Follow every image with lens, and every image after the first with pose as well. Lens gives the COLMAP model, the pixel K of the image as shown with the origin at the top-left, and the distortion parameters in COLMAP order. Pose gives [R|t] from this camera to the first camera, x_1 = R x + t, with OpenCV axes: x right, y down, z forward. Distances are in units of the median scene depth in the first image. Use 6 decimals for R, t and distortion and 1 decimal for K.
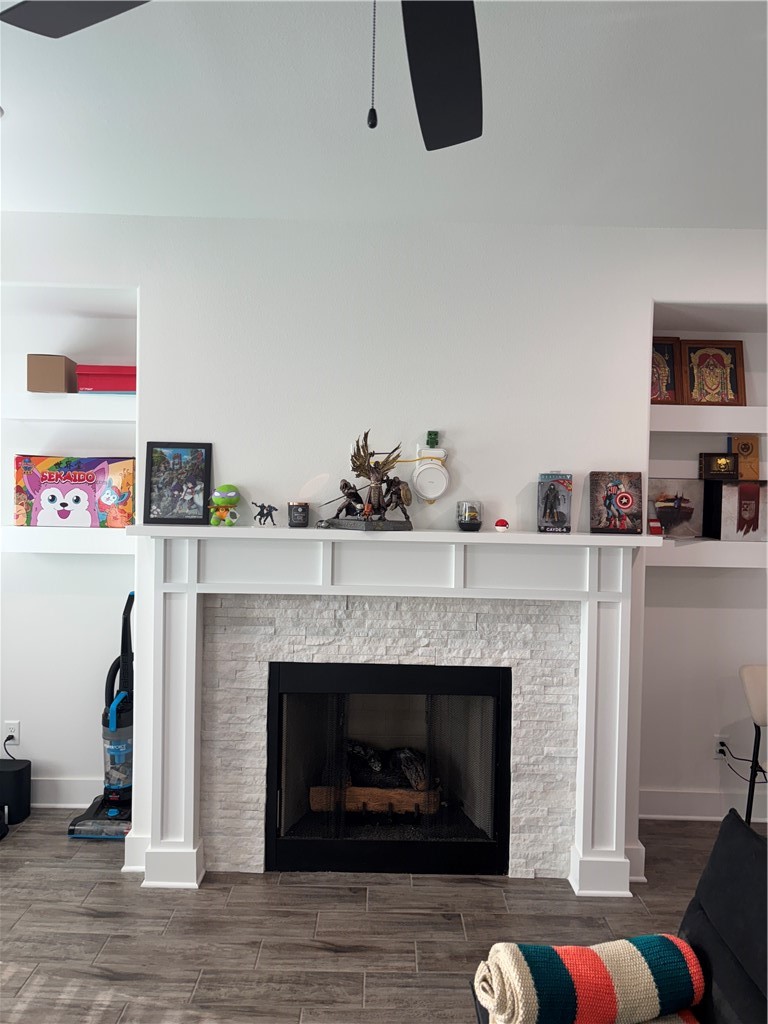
lens RADIAL K [[761.5, 0, 384.0], [0, 761.5, 512.0], [0, 0, 1]] dist [0.088737, -0.132675]
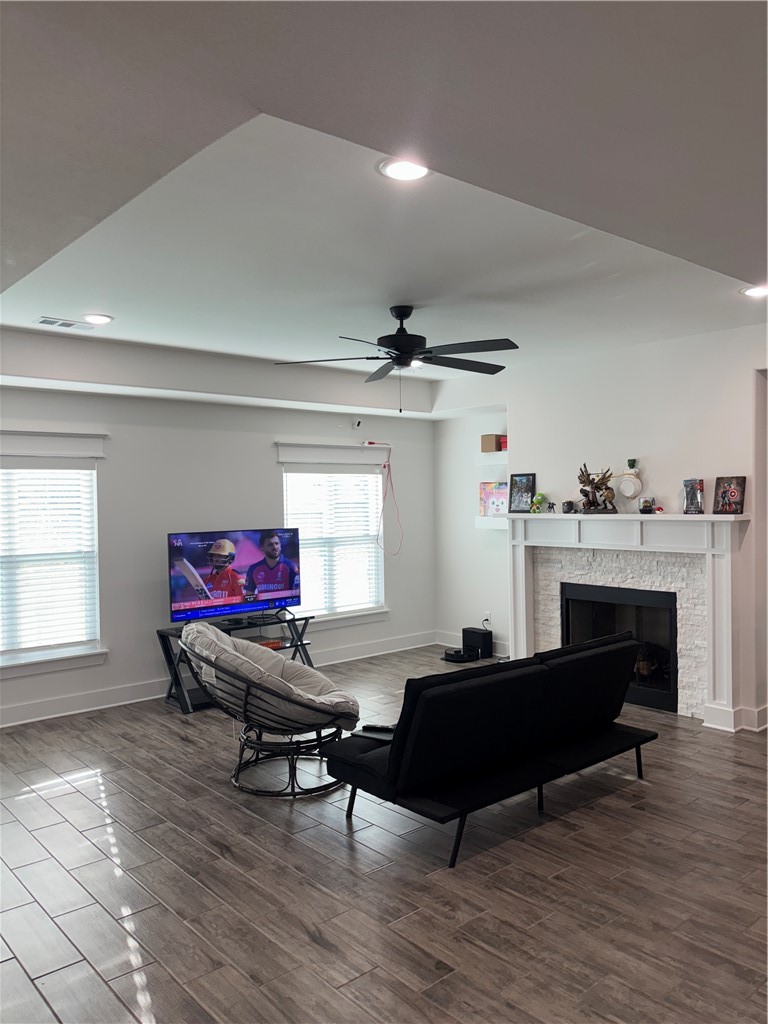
lens RADIAL K [[761.5, 0, 384.0], [0, 761.5, 512.0], [0, 0, 1]] dist [0.088737, -0.132675]
pose [[0.649065, -0.016922, -0.760545, 1.069206], [0.003269, 0.999805, -0.019456, 0.052846], [0.760726, 0.010142, 0.648994, -0.633785]]
